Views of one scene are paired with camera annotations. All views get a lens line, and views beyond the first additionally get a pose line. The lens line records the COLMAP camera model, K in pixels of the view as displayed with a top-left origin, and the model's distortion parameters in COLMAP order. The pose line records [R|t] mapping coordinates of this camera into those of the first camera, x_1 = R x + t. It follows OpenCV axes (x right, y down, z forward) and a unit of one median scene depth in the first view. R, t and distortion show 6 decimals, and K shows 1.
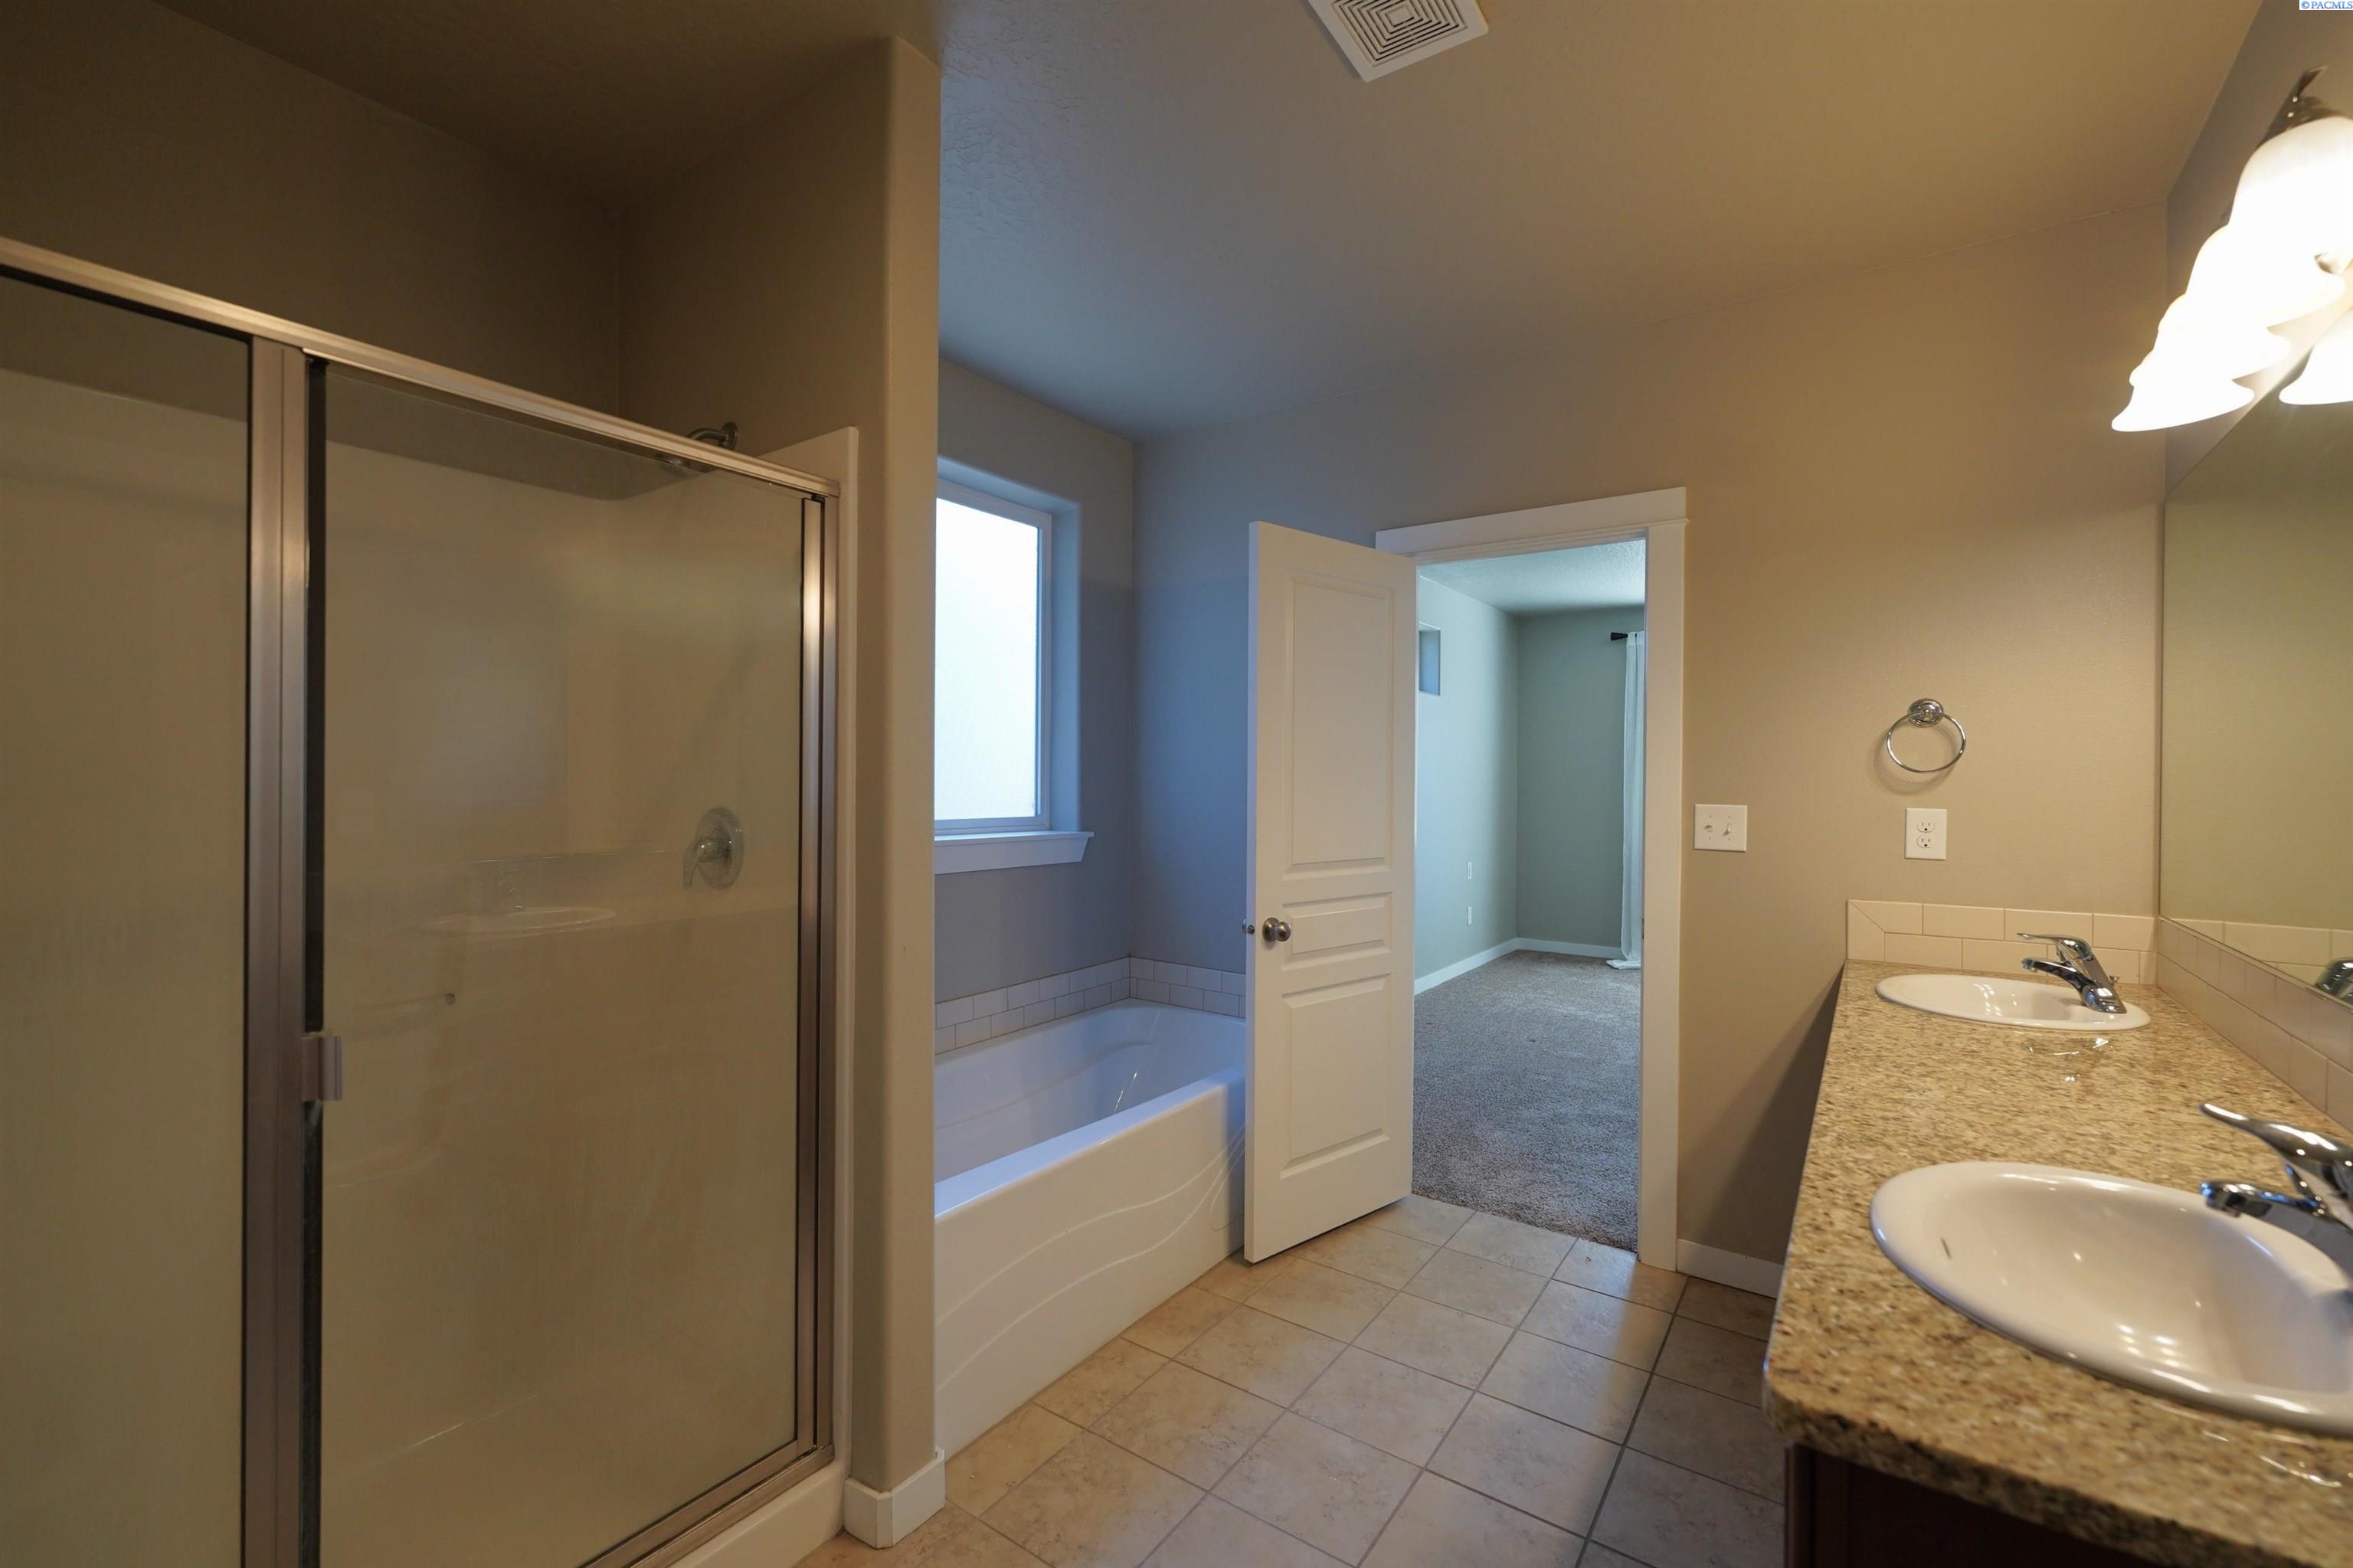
lens RADIAL K [[969.9, 0, 1176.5], [0, 969.9, 784.0], [0, 0, 1]] dist [-0.000891, -0.000095]
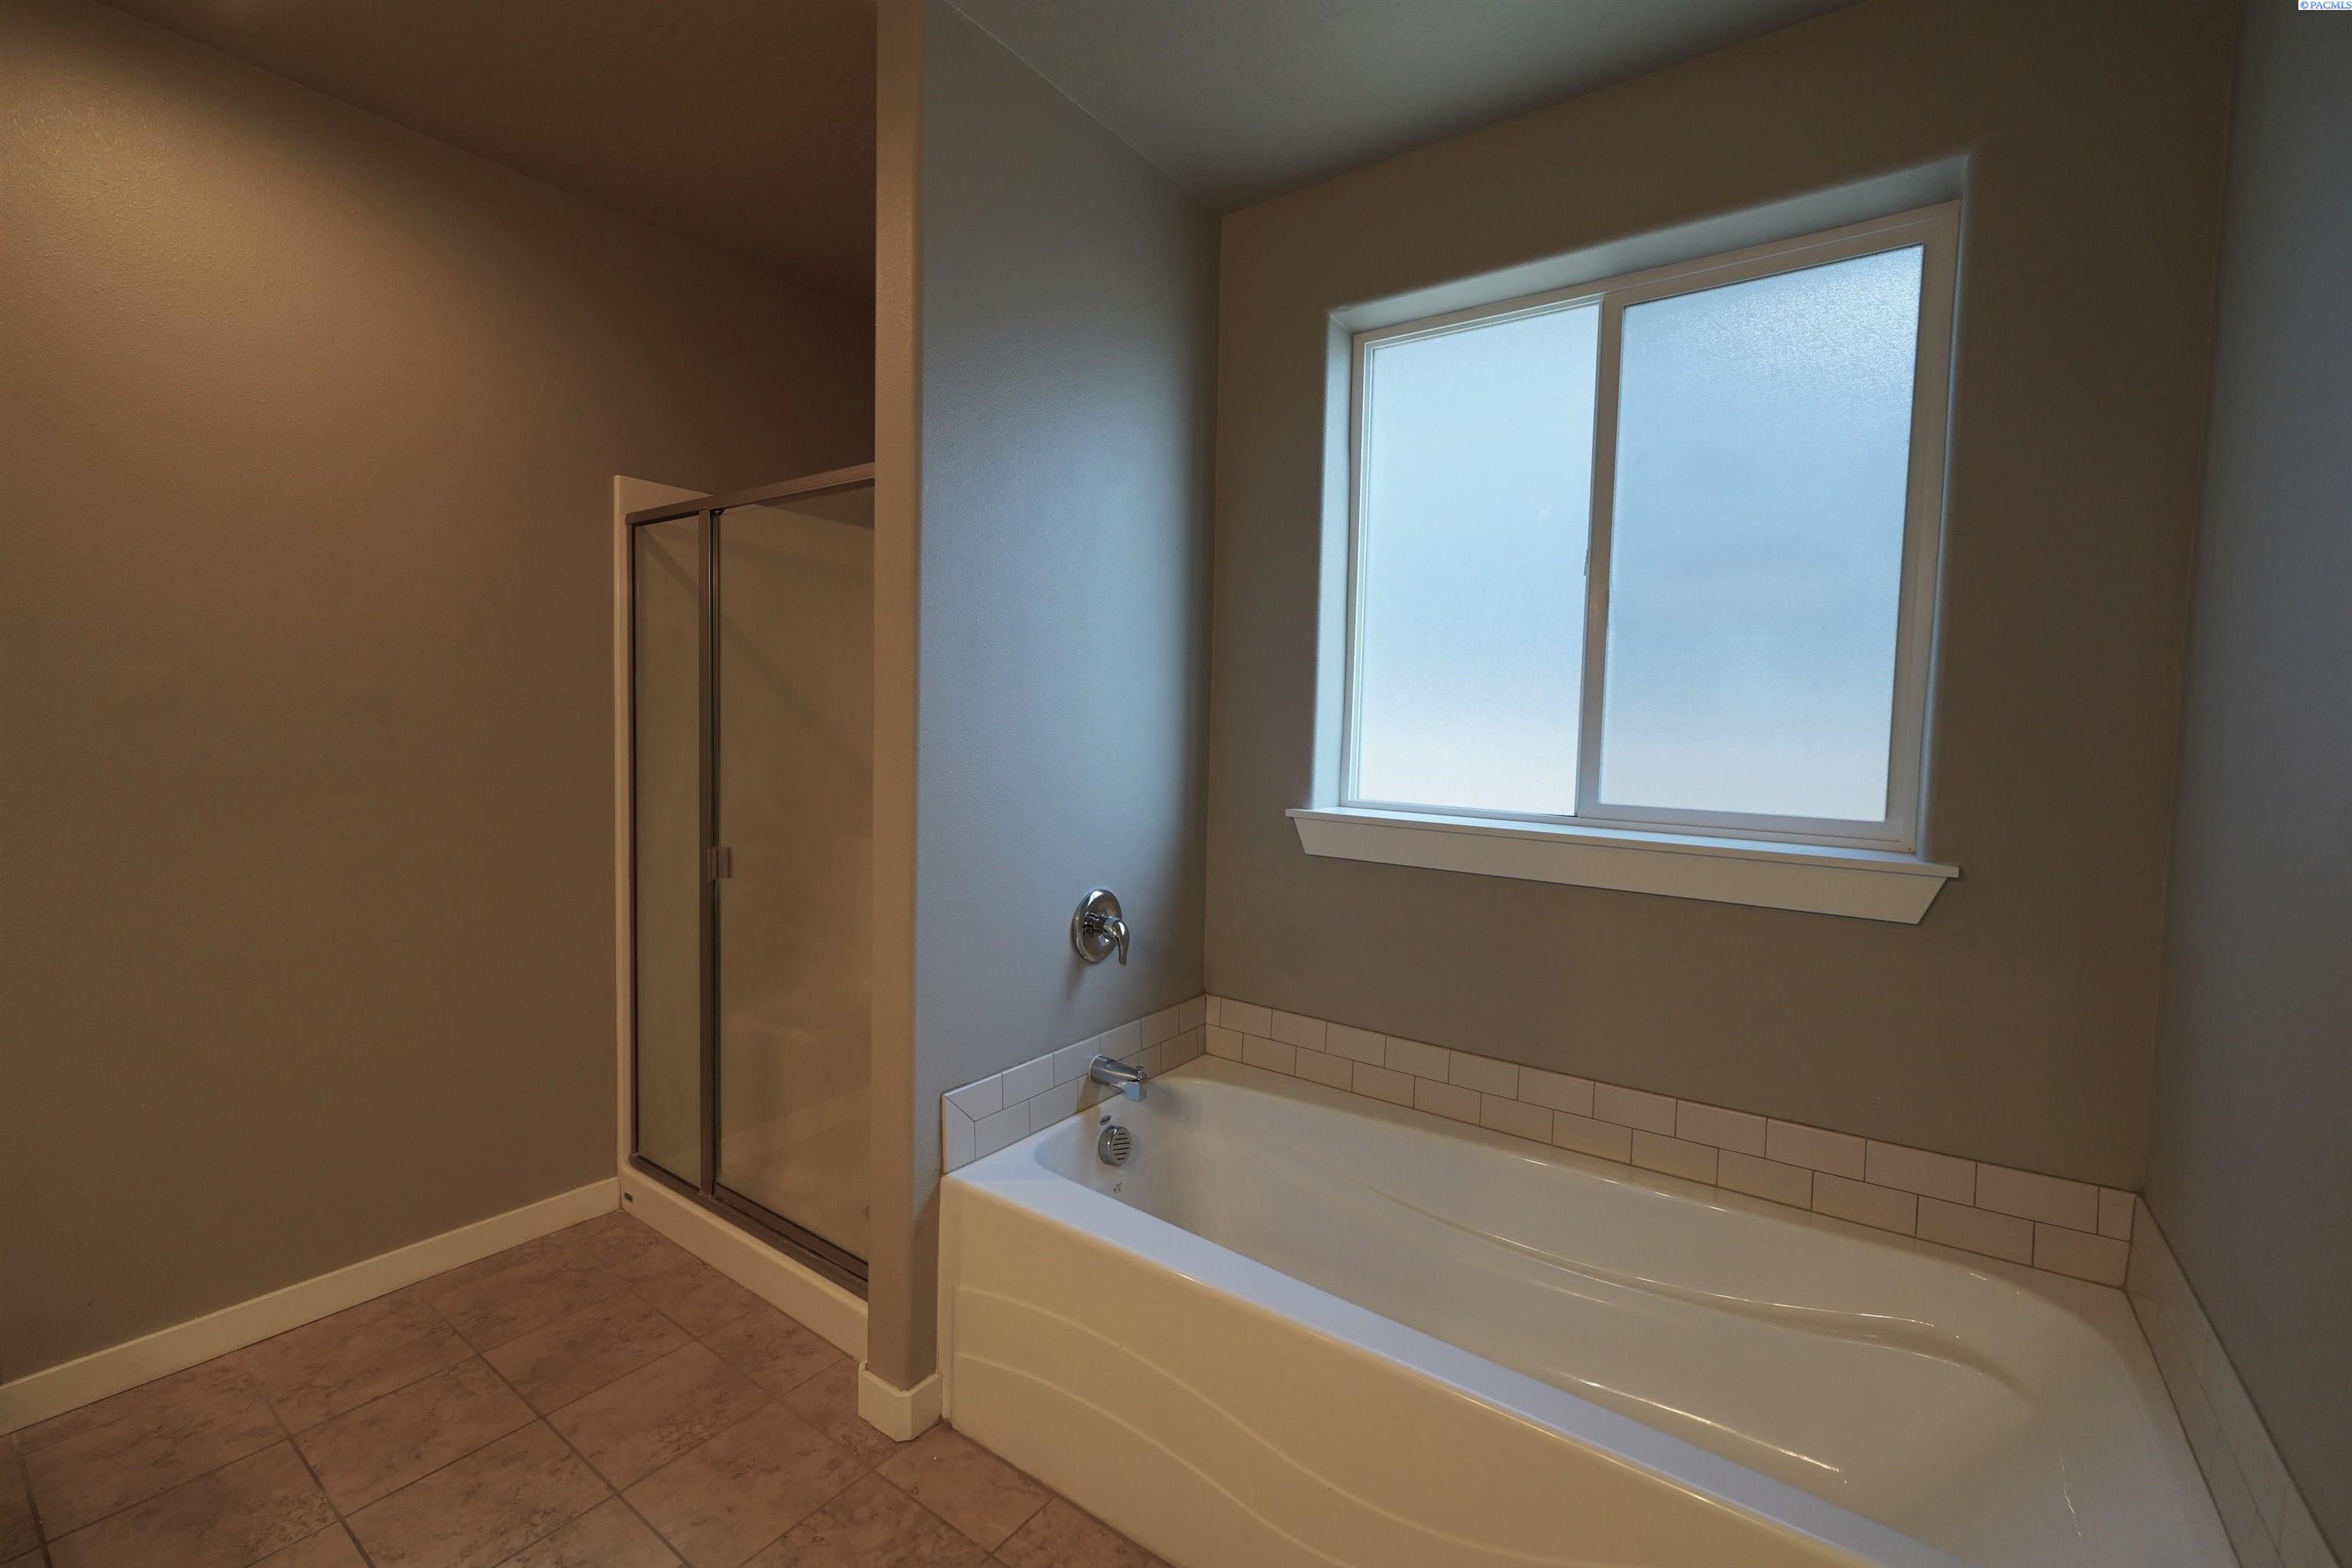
lens RADIAL K [[969.5, 0, 1176.0], [0, 969.5, 784.0], [0, 0, 1]] dist [-0.000891, -0.000095]
pose [[0.002391, 0.043320, -0.999058, 0.308221], [-0.028588, 0.998656, 0.043234, 0.001121], [0.999588, 0.028457, 0.003626, 0.523063]]
